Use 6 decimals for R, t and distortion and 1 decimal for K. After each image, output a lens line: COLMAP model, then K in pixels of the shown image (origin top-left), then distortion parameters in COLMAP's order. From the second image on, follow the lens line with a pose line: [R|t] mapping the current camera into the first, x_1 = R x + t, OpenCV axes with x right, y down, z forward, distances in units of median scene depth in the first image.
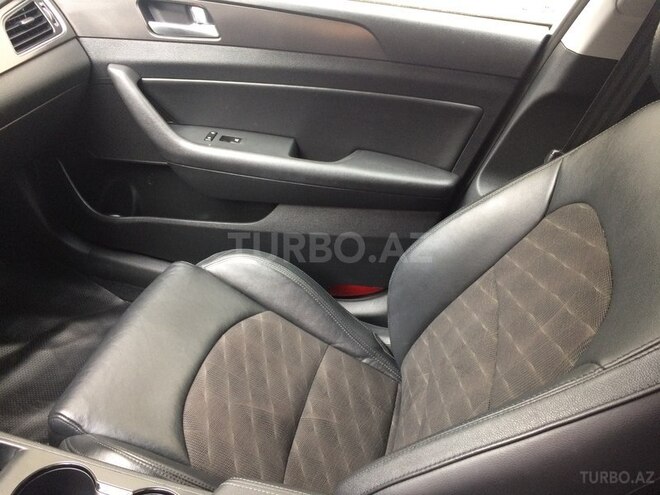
lens RADIAL K [[560.6, 0, 331.6], [0, 560.6, 245.1], [0, 0, 1]] dist [0.066387, -0.080998]
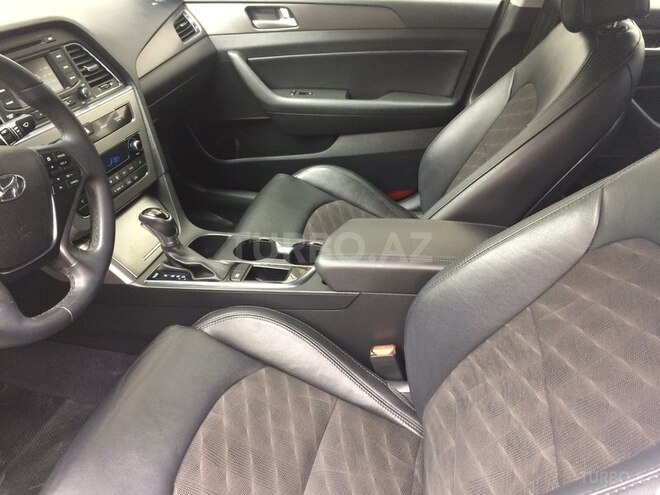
lens RADIAL K [[560.6, 0, 329.4], [0, 560.6, 250.7], [0, 0, 1]] dist [0.066387, -0.080998]
pose [[0.996372, -0.081154, -0.025626, -0.118305], [0.079655, 0.995309, -0.054911, 0.346238], [0.029962, 0.052670, 0.998162, -0.534544]]
